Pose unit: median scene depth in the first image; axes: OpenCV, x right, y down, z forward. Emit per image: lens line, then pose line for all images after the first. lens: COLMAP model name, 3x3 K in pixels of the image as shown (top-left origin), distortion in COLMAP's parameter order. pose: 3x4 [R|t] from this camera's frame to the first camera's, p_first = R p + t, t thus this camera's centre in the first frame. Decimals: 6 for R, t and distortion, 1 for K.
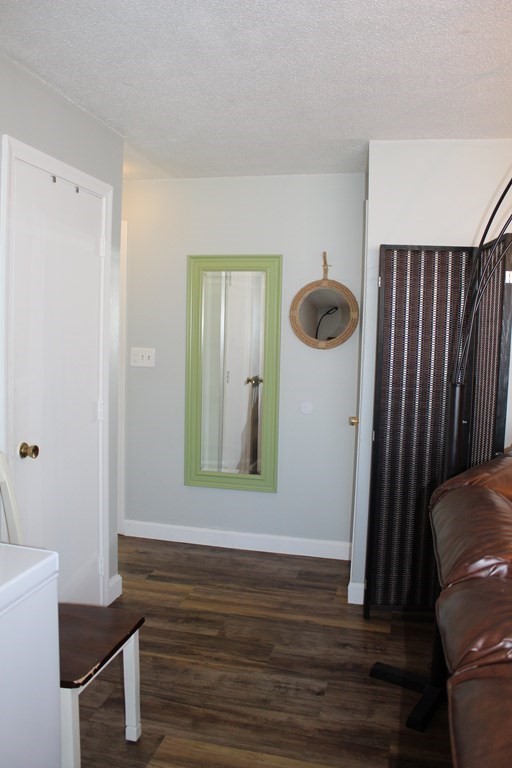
lens RADIAL K [[637.3, 0, 256.0], [0, 637.3, 384.0], [0, 0, 1]] dist [-0.161965, 0.134014]
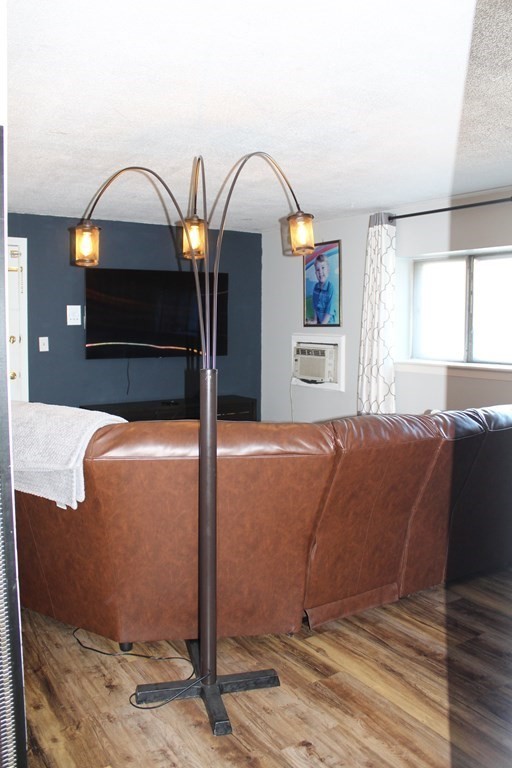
lens RADIAL K [[637.3, 0, 256.0], [0, 637.3, 384.0], [0, 0, 1]] dist [-0.161965, 0.134014]
pose [[-0.732744, -0.101904, 0.672831, -0.399805], [0.031582, 0.982567, 0.183209, -0.158108], [-0.679771, 0.155495, -0.716752, 1.730595]]
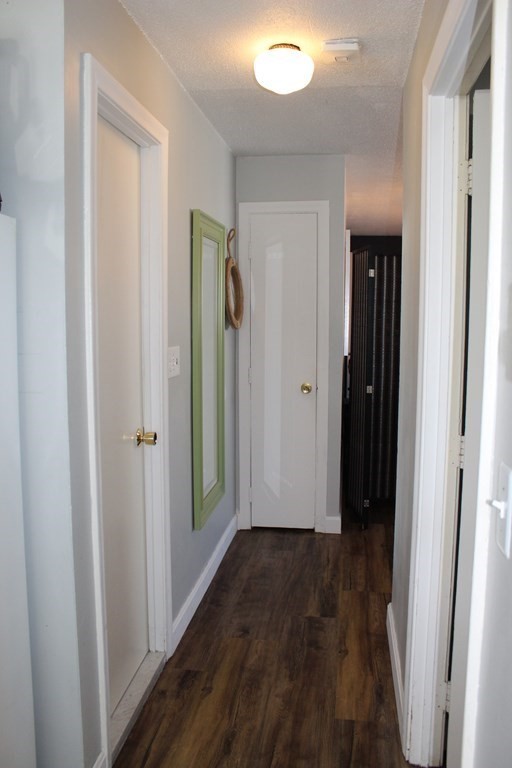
lens RADIAL K [[637.3, 0, 256.0], [0, 637.3, 384.0], [0, 0, 1]] dist [-0.161965, 0.134014]
pose [[-0.082596, -0.134878, 0.987414, -0.887973], [0.079747, 0.986727, 0.141455, -0.106282], [-0.993387, 0.090427, -0.070743, 1.083399]]
